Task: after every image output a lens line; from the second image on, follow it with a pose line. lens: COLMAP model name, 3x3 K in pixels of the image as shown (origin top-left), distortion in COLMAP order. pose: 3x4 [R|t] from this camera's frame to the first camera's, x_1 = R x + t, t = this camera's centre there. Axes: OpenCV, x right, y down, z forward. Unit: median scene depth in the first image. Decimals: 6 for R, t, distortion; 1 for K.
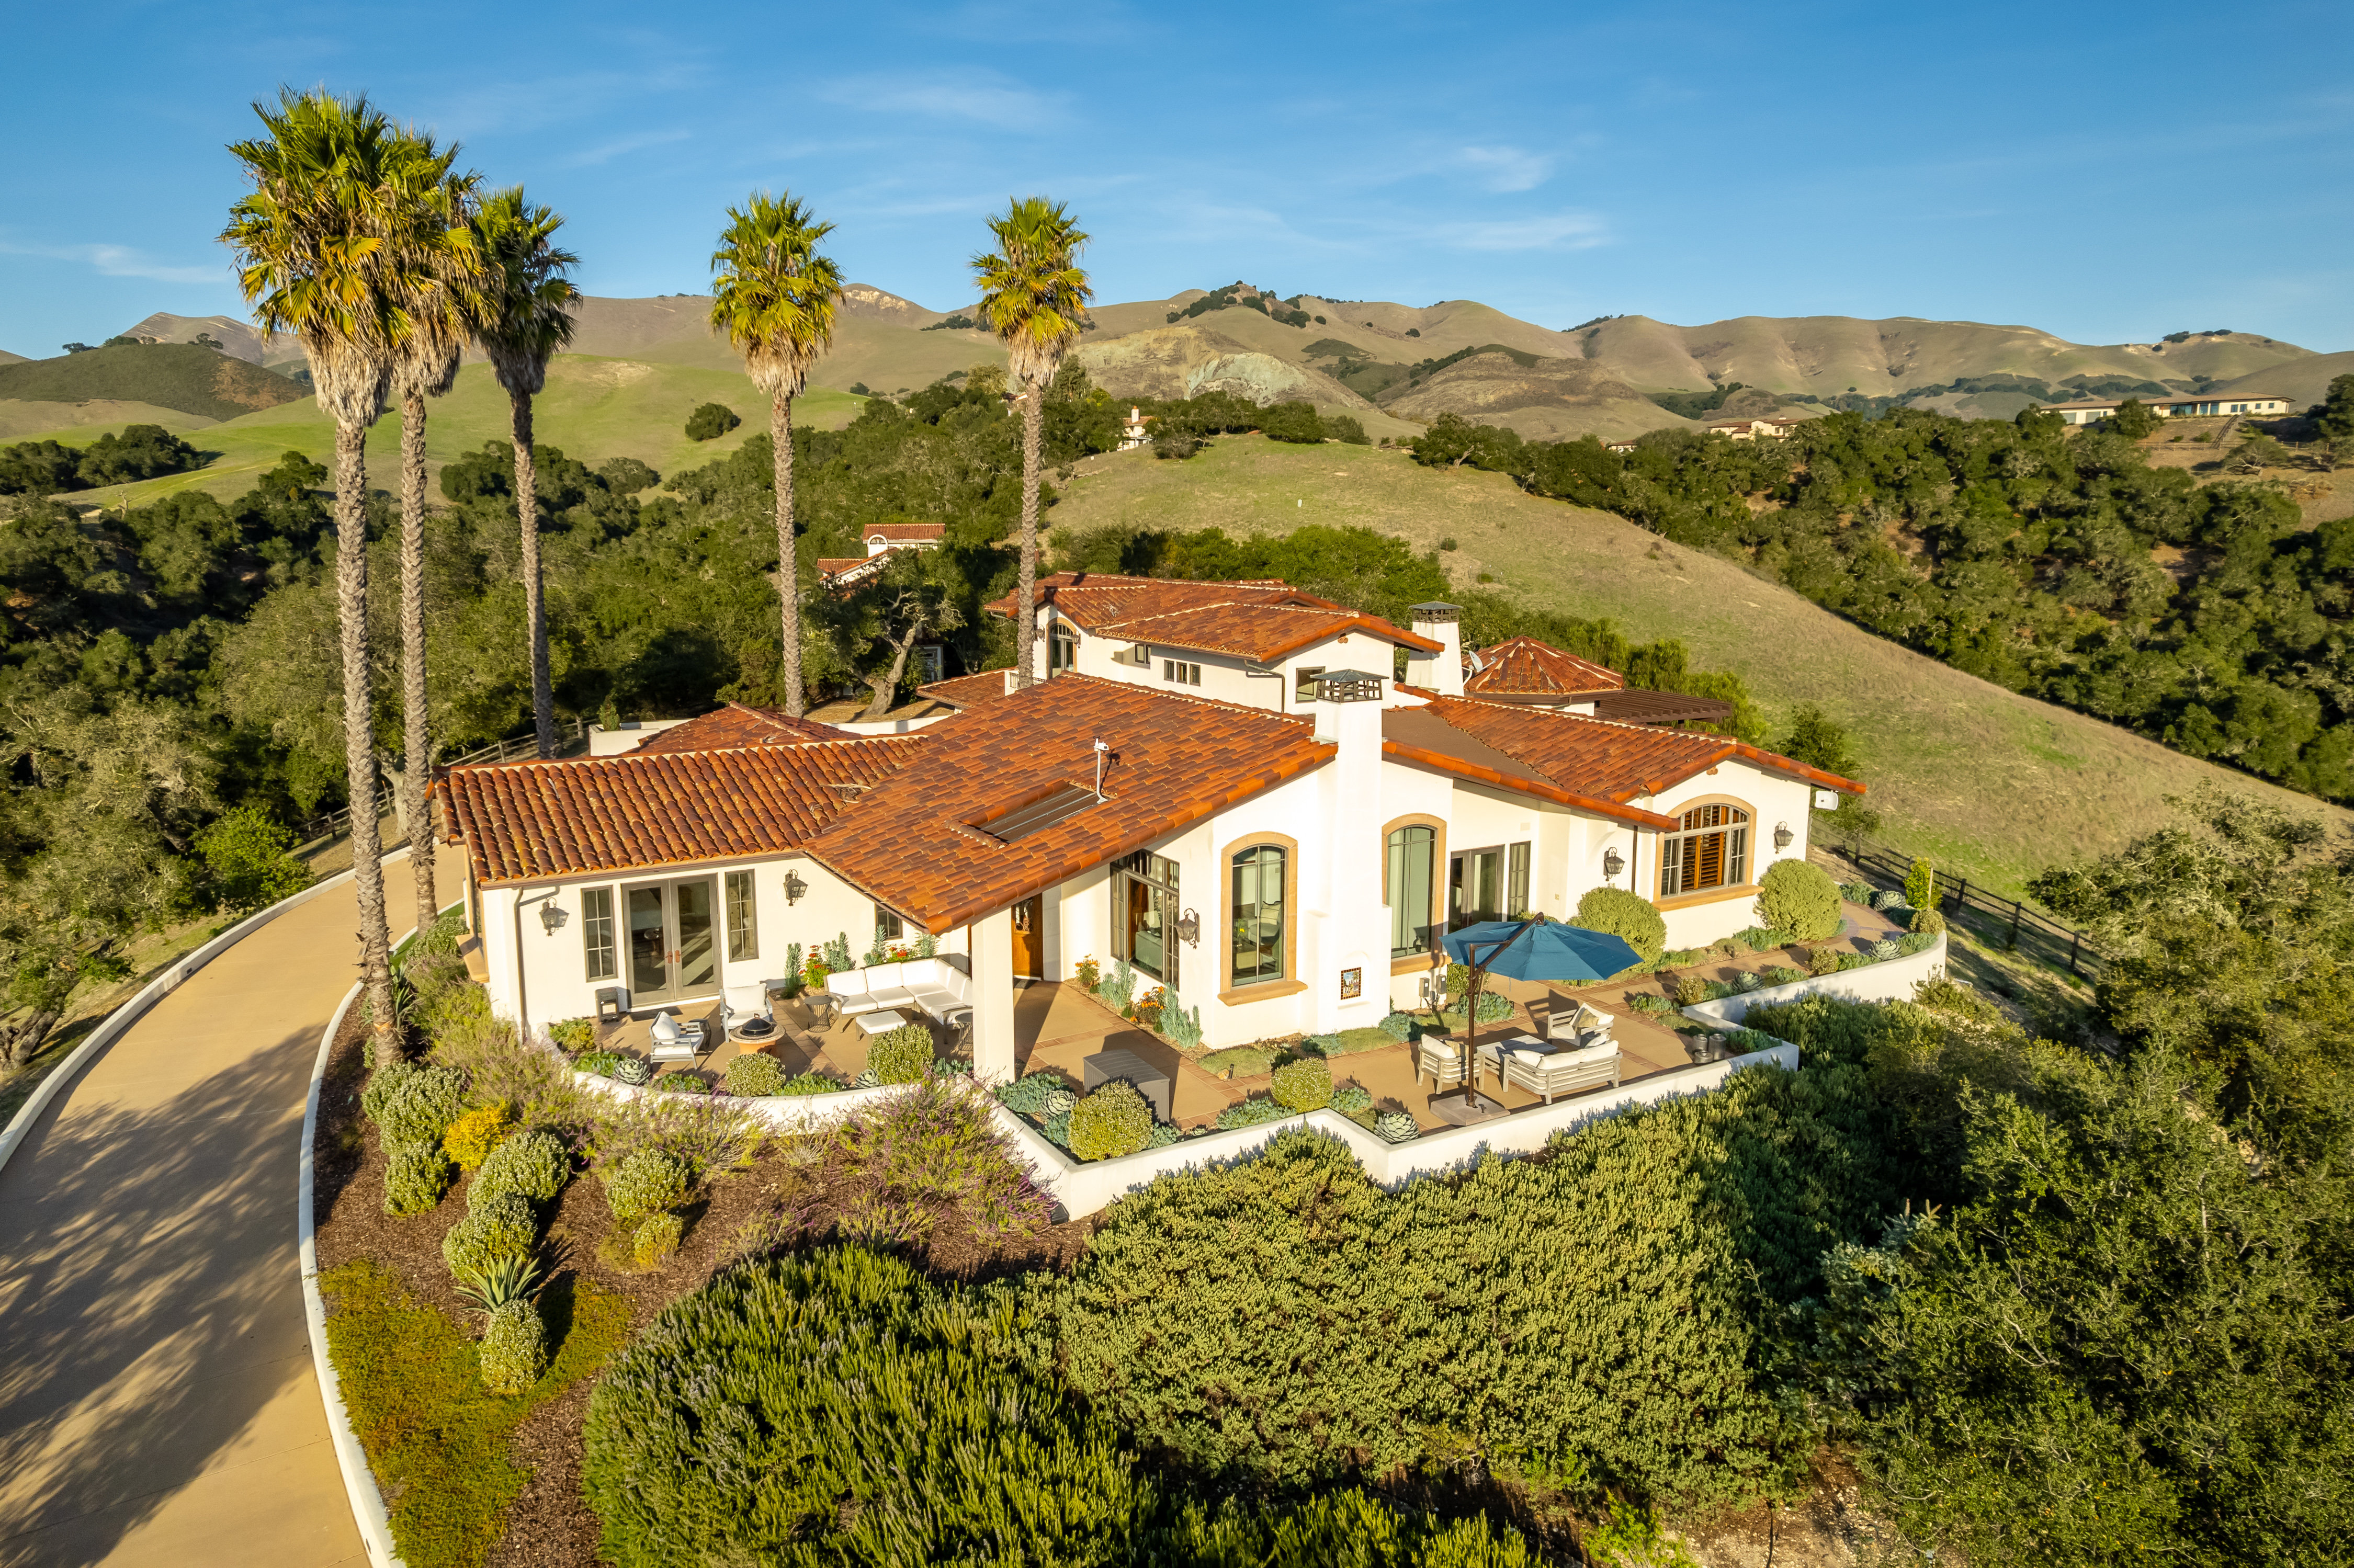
lens RADIAL K [[1551.4, 0, 1167.0], [0, 1551.4, 803.0], [0, 0, 1]] dist [-0.050241, 0.044367]
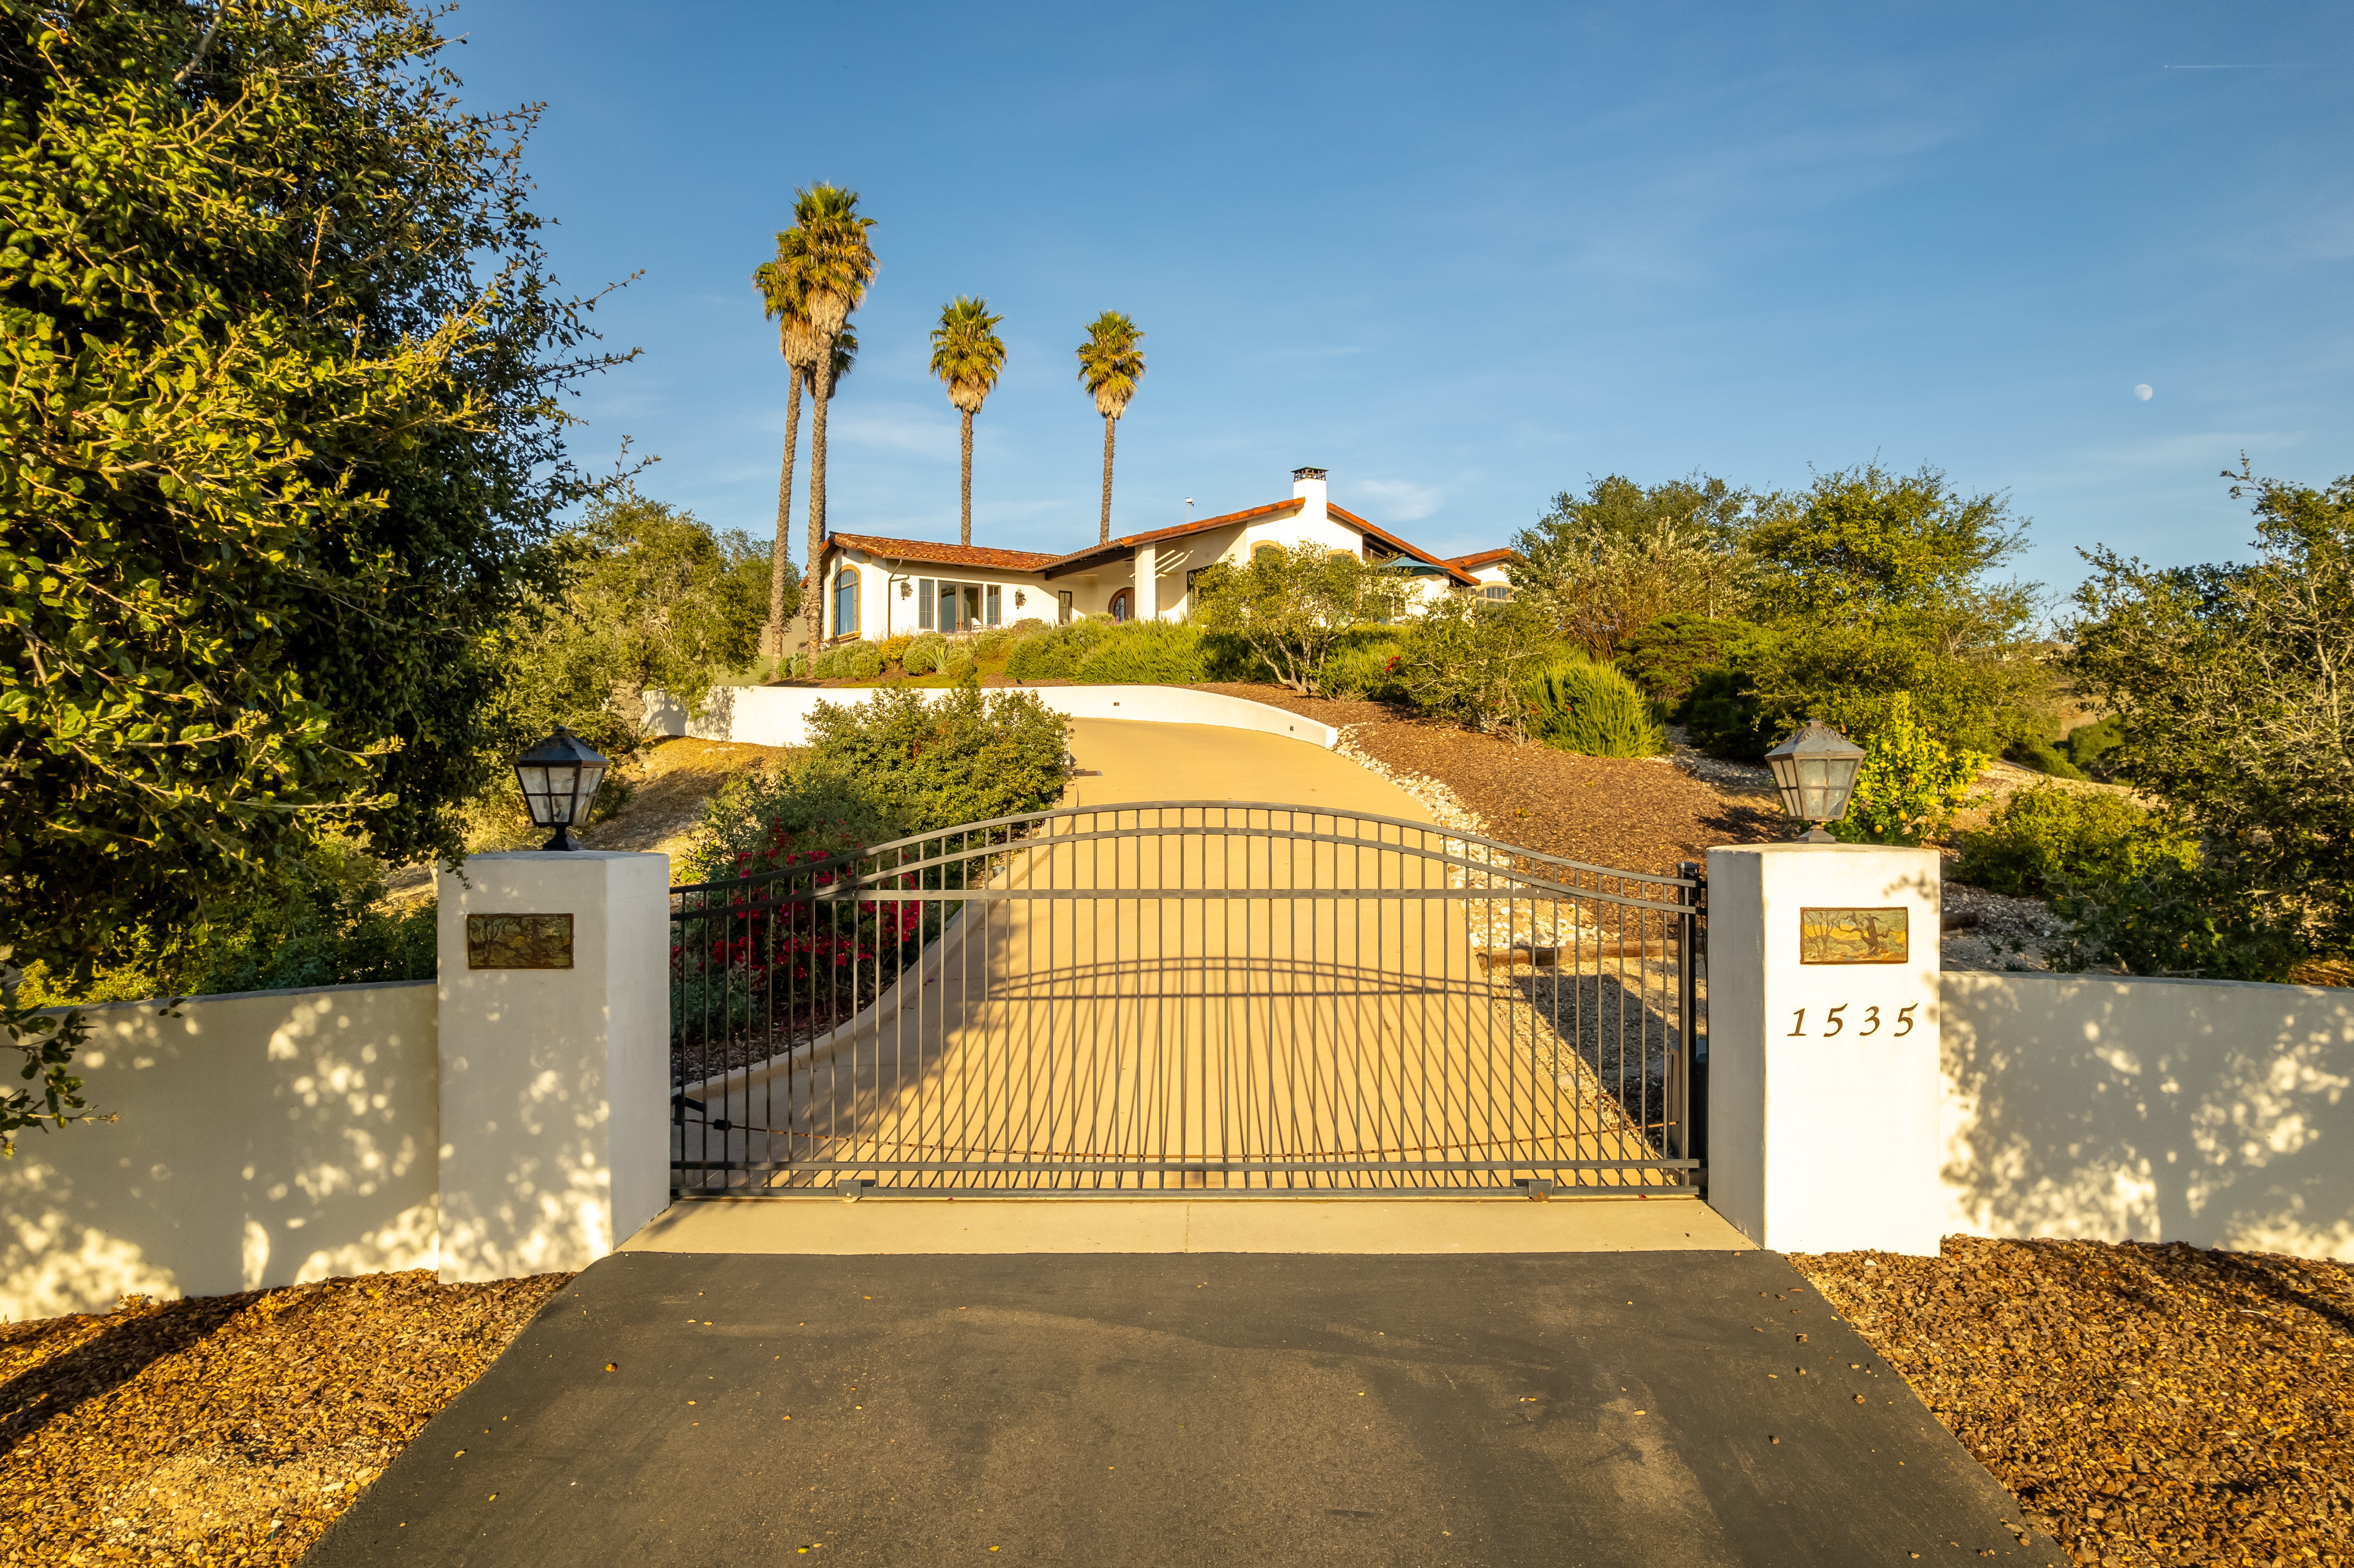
lens RADIAL K [[1551.4, 0, 1182.8], [0, 1551.4, 785.8], [0, 0, 1]] dist [-0.050241, 0.044367]
pose [[0.998155, -0.004459, 0.060560, -0.029410], [0.016893, 0.978323, -0.206395, 0.124489], [-0.058327, 0.207037, 0.976593, -0.149521]]
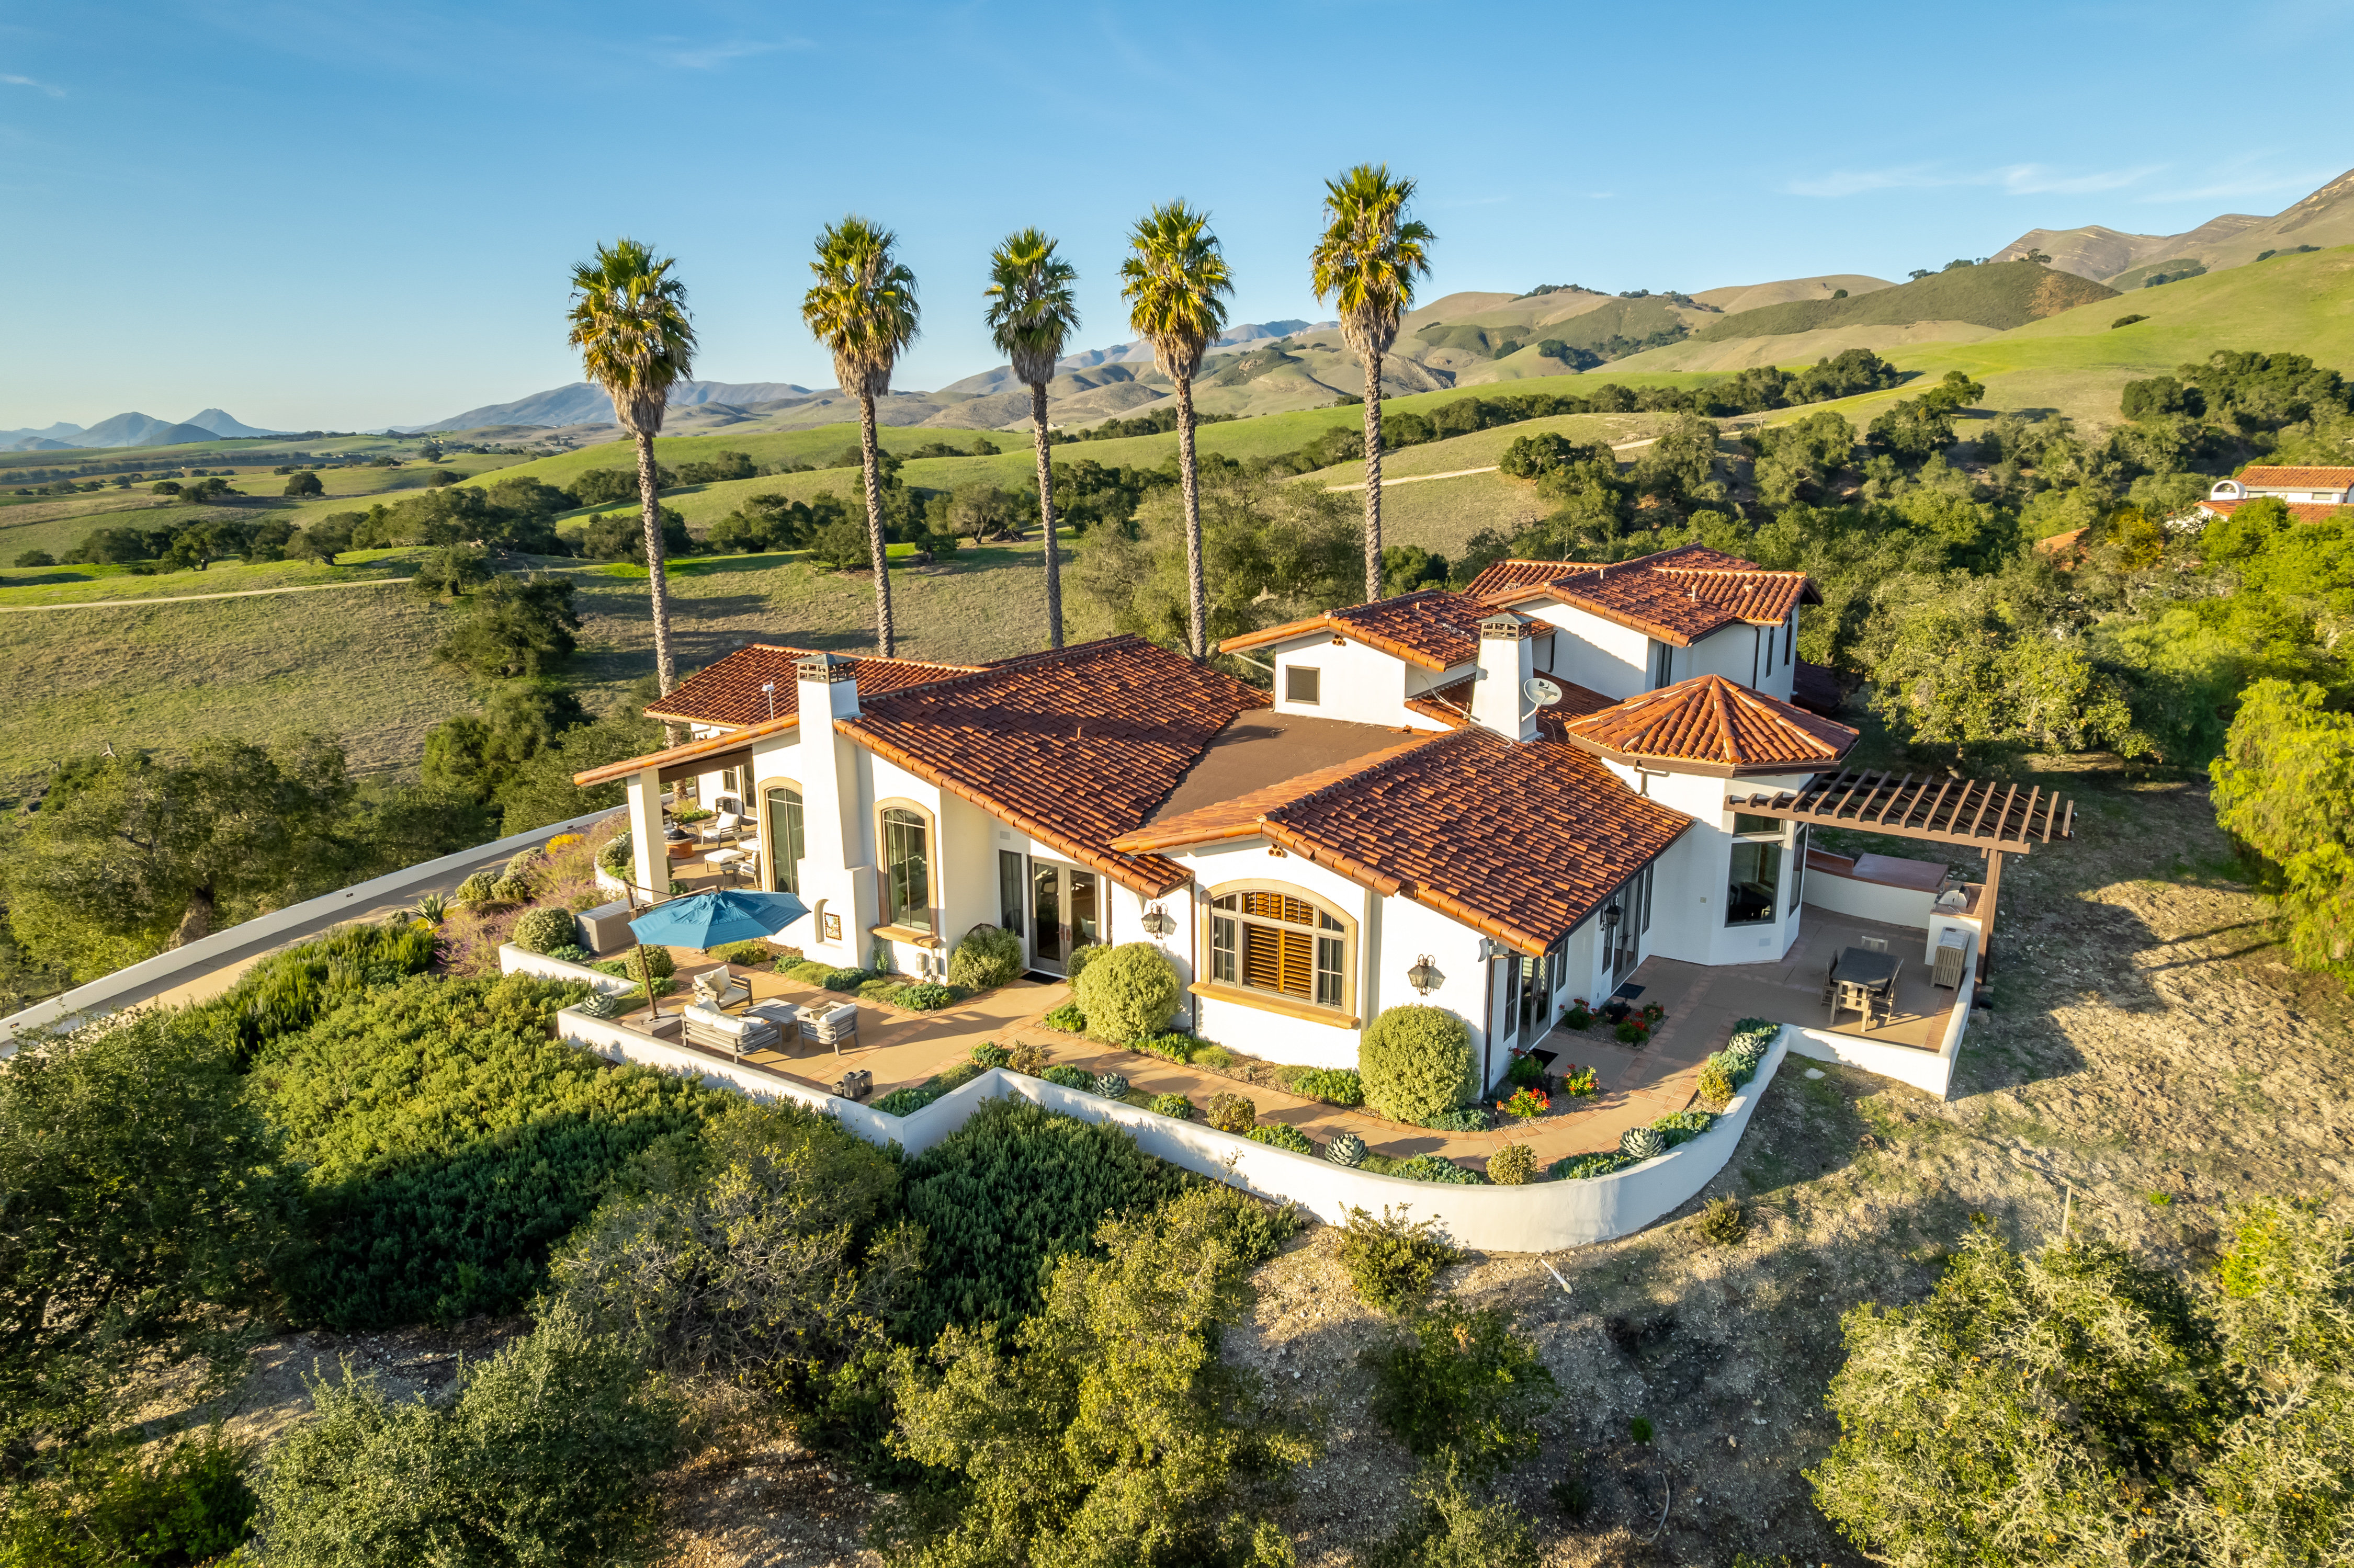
lens RADIAL K [[1551.4, 0, 1184.6], [0, 1551.4, 773.6], [0, 0, 1]] dist [-0.050241, 0.044367]
pose [[0.474584, 0.196550, -0.857985, 0.202497], [-0.163602, 0.977462, 0.133426, -0.031864], [0.864873, 0.077046, 0.496044, 0.111697]]
